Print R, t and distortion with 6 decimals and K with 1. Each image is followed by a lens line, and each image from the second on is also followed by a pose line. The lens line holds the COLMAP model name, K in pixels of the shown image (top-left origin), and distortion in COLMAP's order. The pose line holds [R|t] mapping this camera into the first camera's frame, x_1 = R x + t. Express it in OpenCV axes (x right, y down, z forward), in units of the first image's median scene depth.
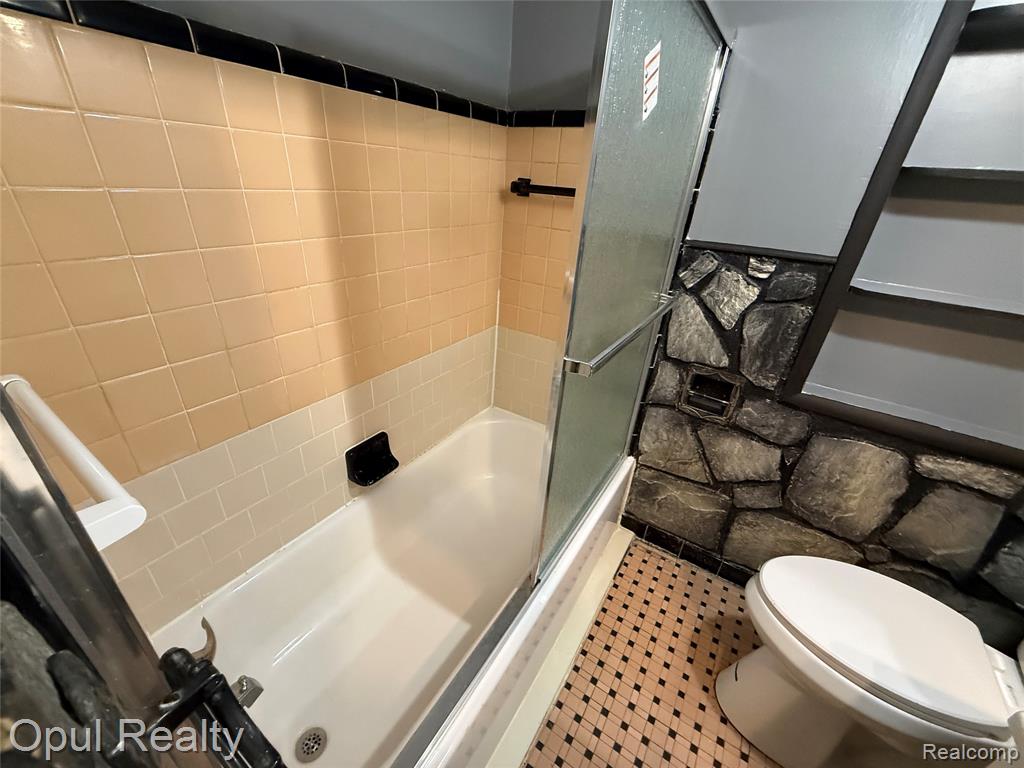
lens RADIAL K [[404.9, 0, 508.9], [0, 404.9, 385.2], [0, 0, 1]] dist [-0.001113, 0.000199]
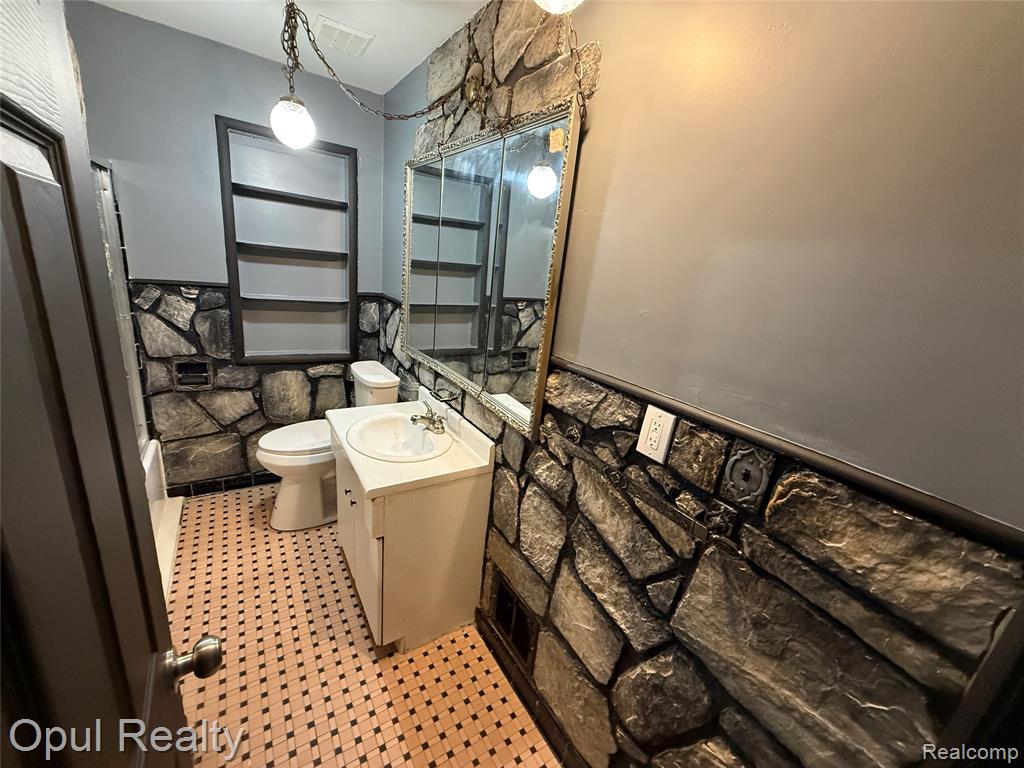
lens RADIAL K [[404.9, 0, 508.9], [0, 404.9, 385.7], [0, 0, 1]] dist [-0.001113, 0.000199]
pose [[0.406609, -0.278620, 0.870081, -0.410699], [0.342579, 0.929371, 0.137511, 0.289460], [-0.846941, 0.242158, 0.473340, -0.819128]]
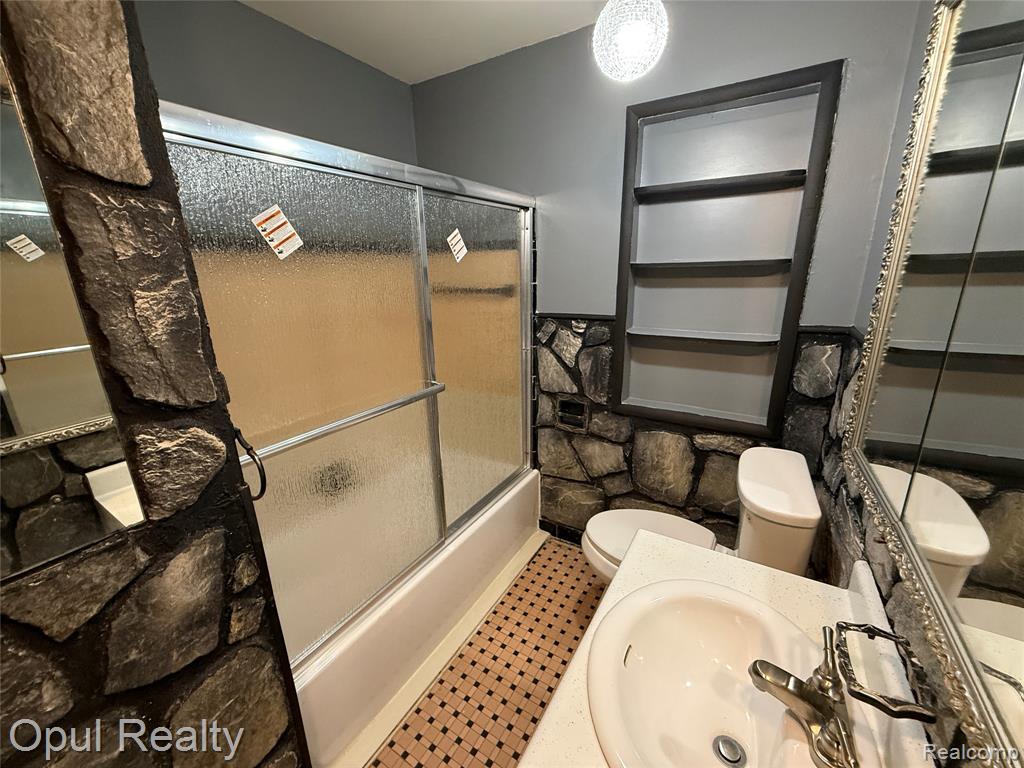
lens RADIAL K [[404.9, 0, 509.4], [0, 404.9, 385.4], [0, 0, 1]] dist [-0.001113, 0.000199]
pose [[0.996029, -0.088964, -0.003421, 0.311984], [0.086708, 0.978055, -0.189446, 0.191171], [0.020200, 0.188397, 0.981885, -0.460750]]
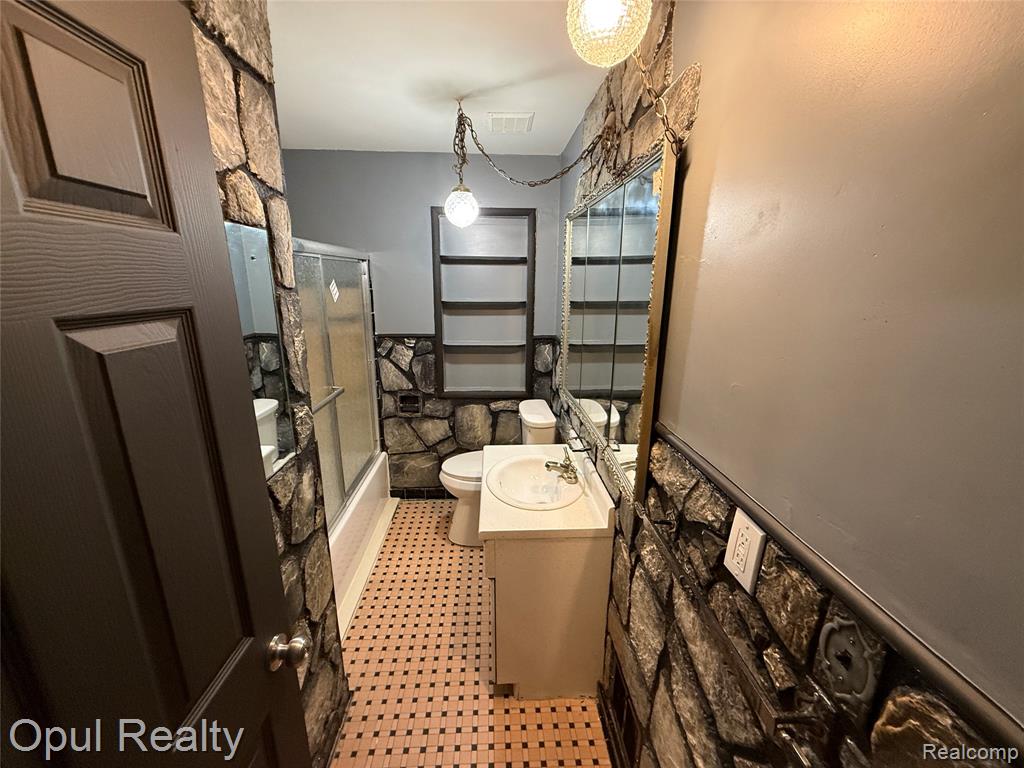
lens RADIAL K [[404.9, 0, 510.2], [0, 404.9, 385.7], [0, 0, 1]] dist [-0.001113, 0.000199]
pose [[0.811450, -0.202194, 0.548331, -0.200156], [0.303687, 0.947507, -0.100024, 0.312766], [-0.499323, 0.247685, 0.830258, -1.019826]]
